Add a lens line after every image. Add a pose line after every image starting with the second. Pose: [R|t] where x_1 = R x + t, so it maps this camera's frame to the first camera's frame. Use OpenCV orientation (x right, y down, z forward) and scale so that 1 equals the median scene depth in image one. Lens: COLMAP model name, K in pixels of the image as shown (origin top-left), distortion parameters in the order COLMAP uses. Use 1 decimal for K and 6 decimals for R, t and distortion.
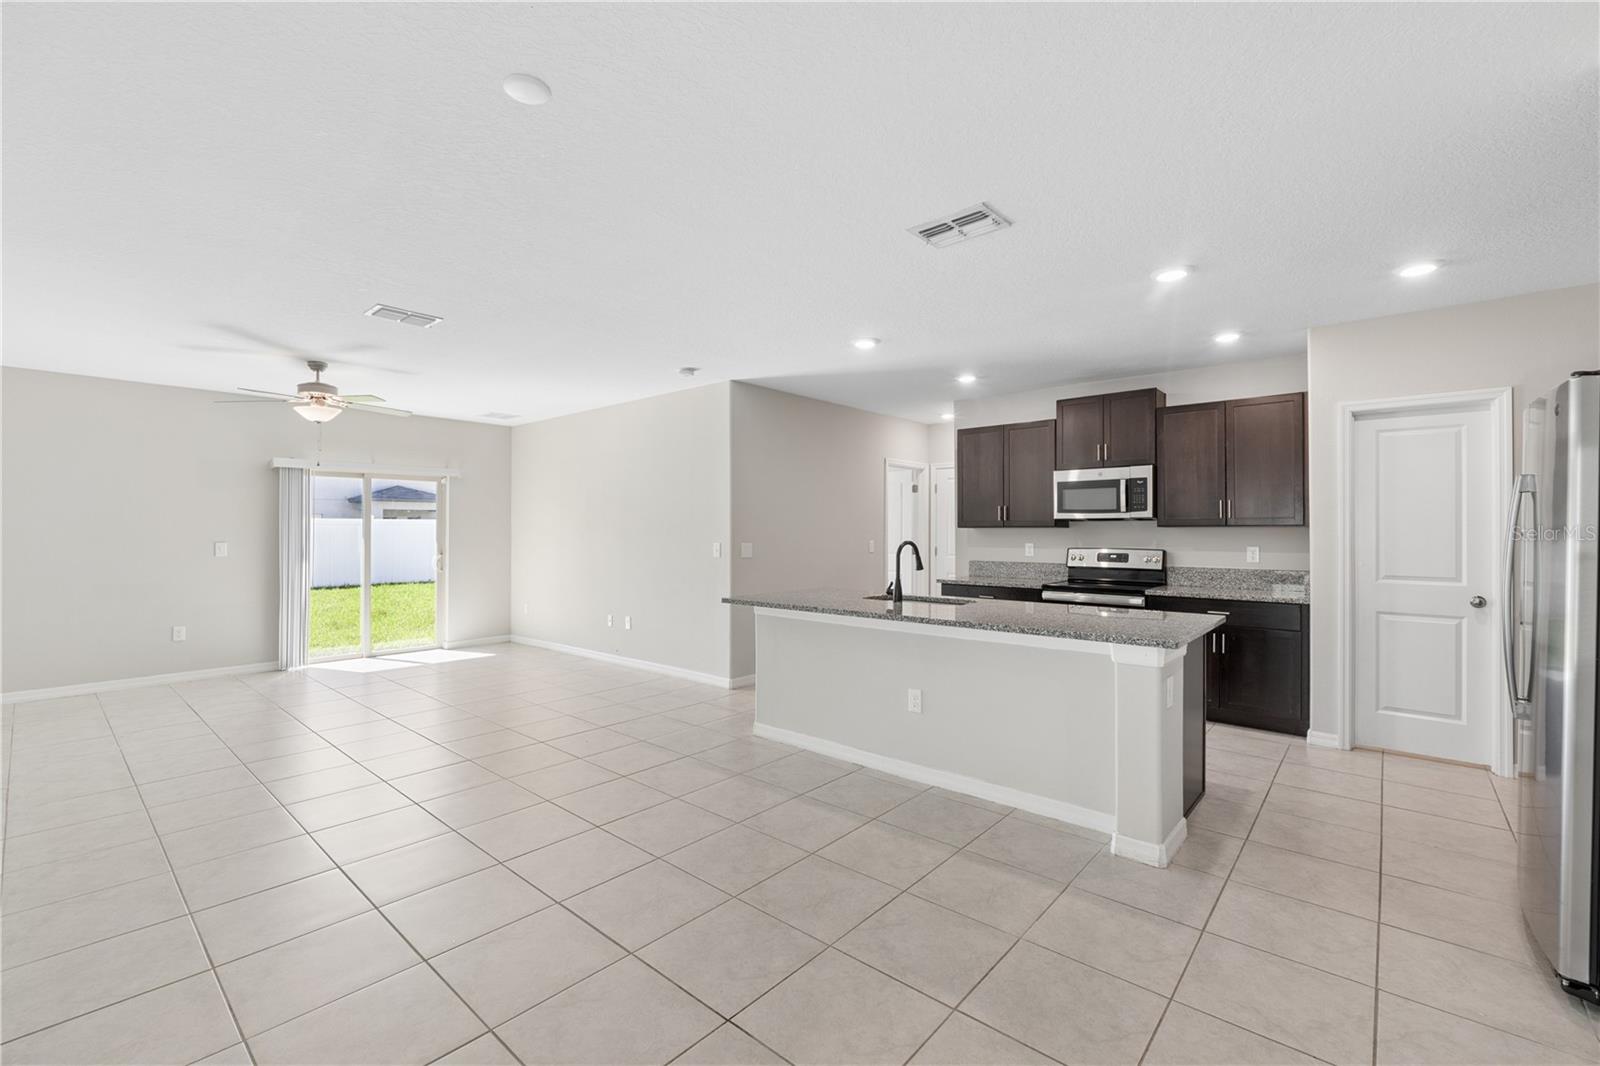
lens RADIAL K [[673.7, 0, 800.0], [0, 673.7, 521.8], [0, 0, 1]] dist [-0.006820, -0.000091]
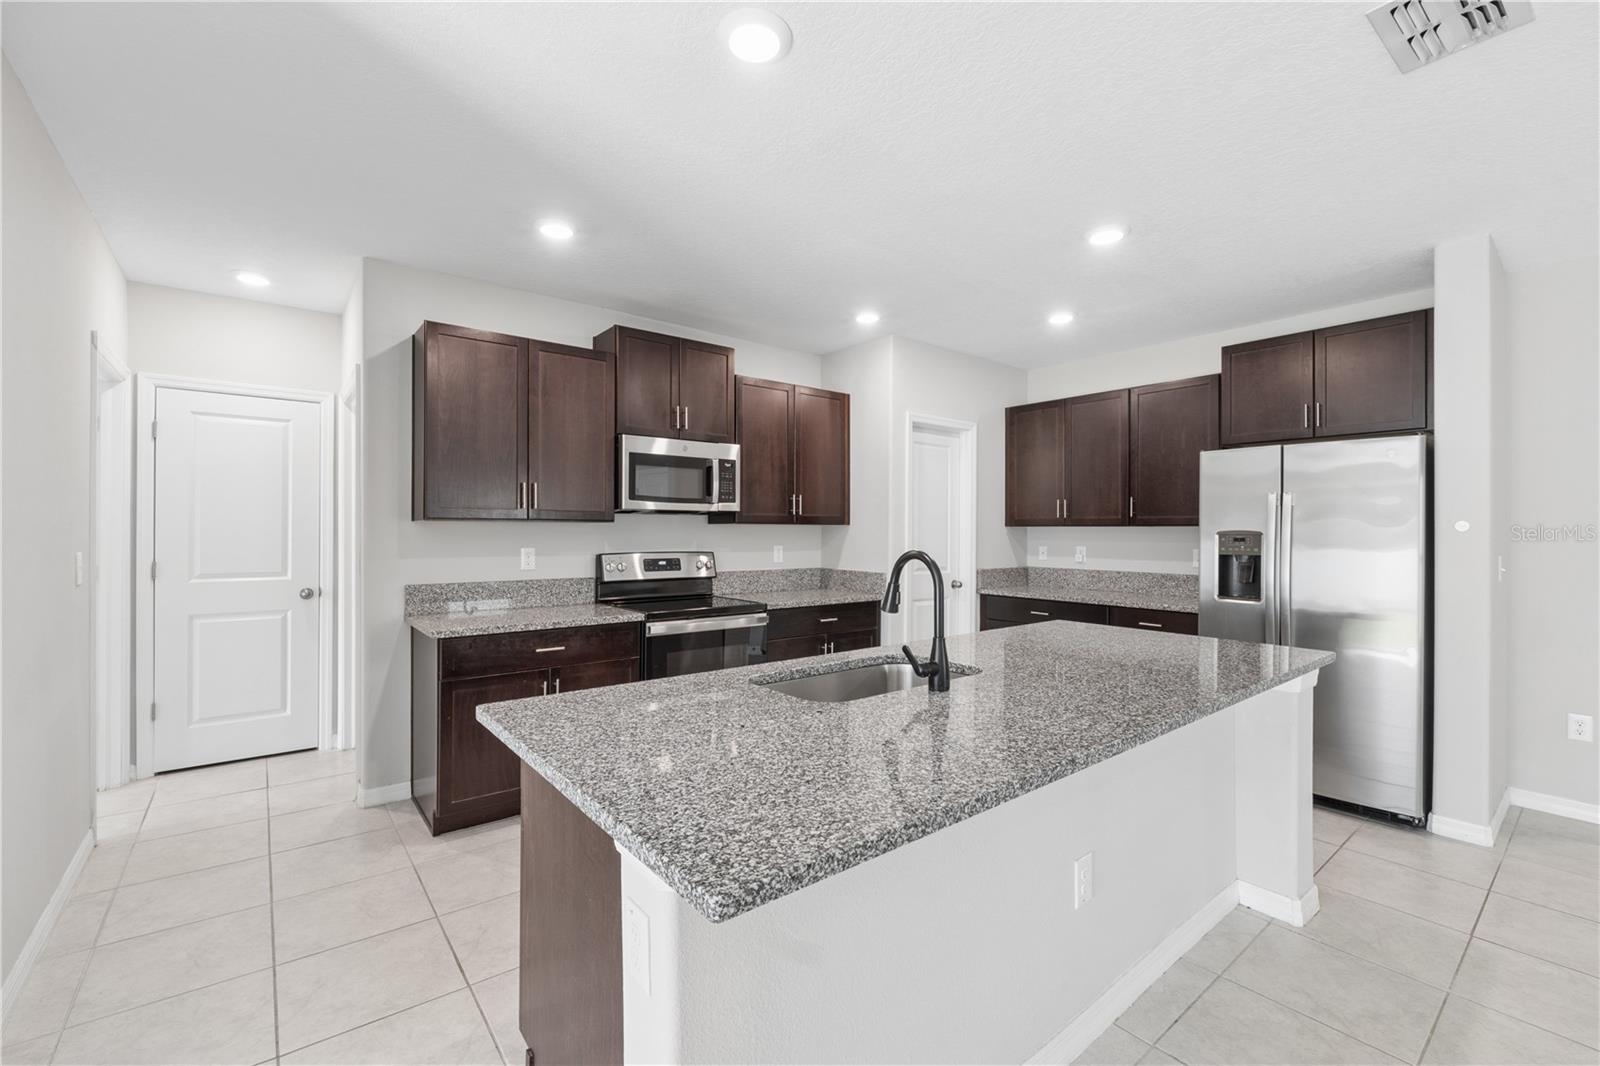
lens RADIAL K [[673.7, 0, 786.8], [0, 673.7, 536.2], [0, 0, 1]] dist [-0.006820, -0.000091]
pose [[0.177909, -0.009515, 0.984001, -0.225572], [-0.019321, 0.999727, 0.013160, 0.010084], [-0.983857, -0.021353, 0.177677, 0.736944]]
